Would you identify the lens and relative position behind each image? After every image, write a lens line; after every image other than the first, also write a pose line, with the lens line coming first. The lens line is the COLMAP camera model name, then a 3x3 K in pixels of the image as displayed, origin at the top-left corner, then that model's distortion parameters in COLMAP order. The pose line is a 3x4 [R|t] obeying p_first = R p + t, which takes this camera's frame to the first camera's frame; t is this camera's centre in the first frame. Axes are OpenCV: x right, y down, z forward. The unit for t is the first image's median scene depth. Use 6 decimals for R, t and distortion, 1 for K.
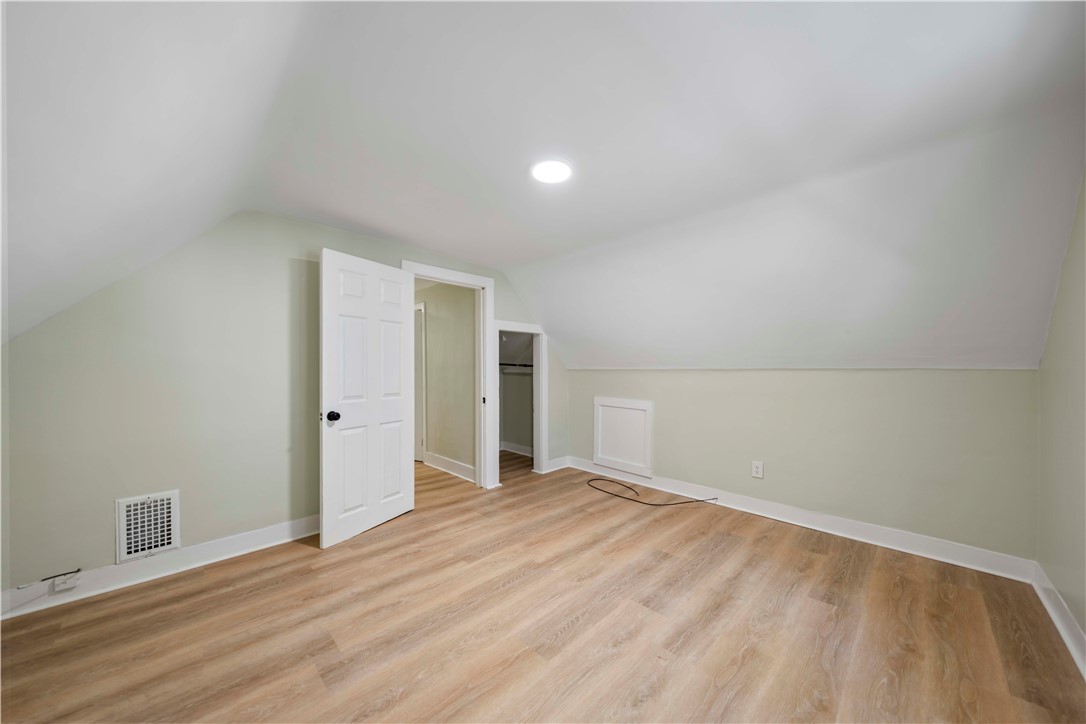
lens RADIAL K [[368.0, 0, 543.5], [0, 368.0, 368.7], [0, 0, 1]] dist [-0.002384, 0.000688]
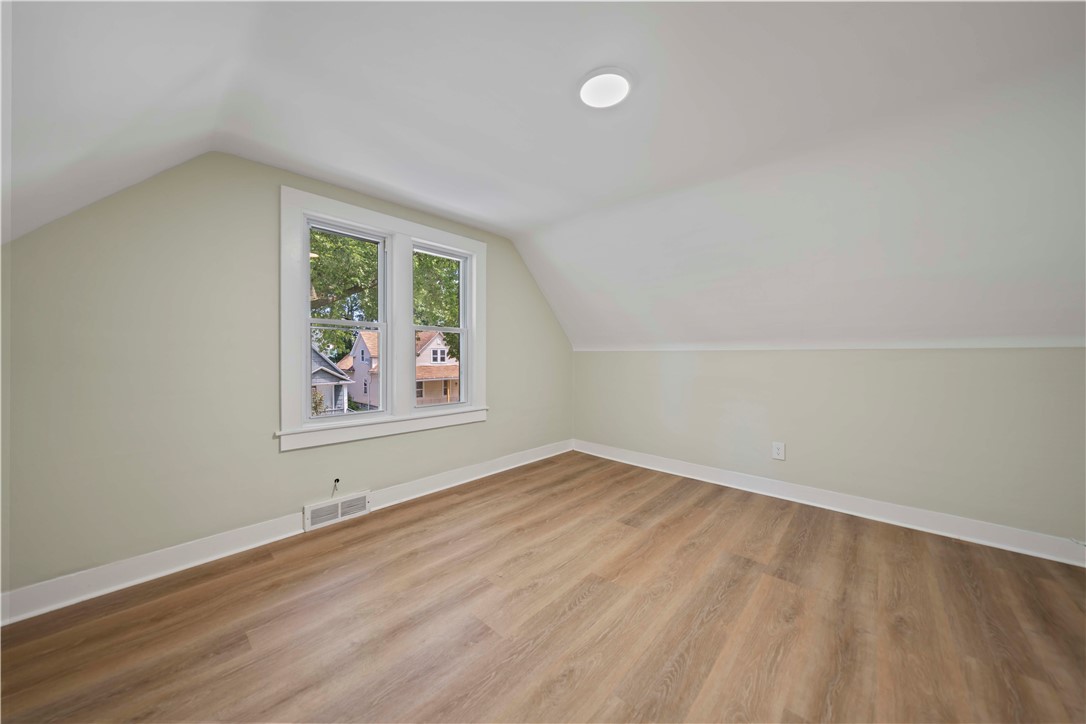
lens RADIAL K [[368.0, 0, 542.2], [0, 368.0, 358.6], [0, 0, 1]] dist [-0.002384, 0.000688]
pose [[-0.998754, -0.006146, -0.049526, 0.216042], [-0.006465, 0.999959, 0.006279, 0.052058], [0.049485, 0.006591, -0.998753, 1.948530]]
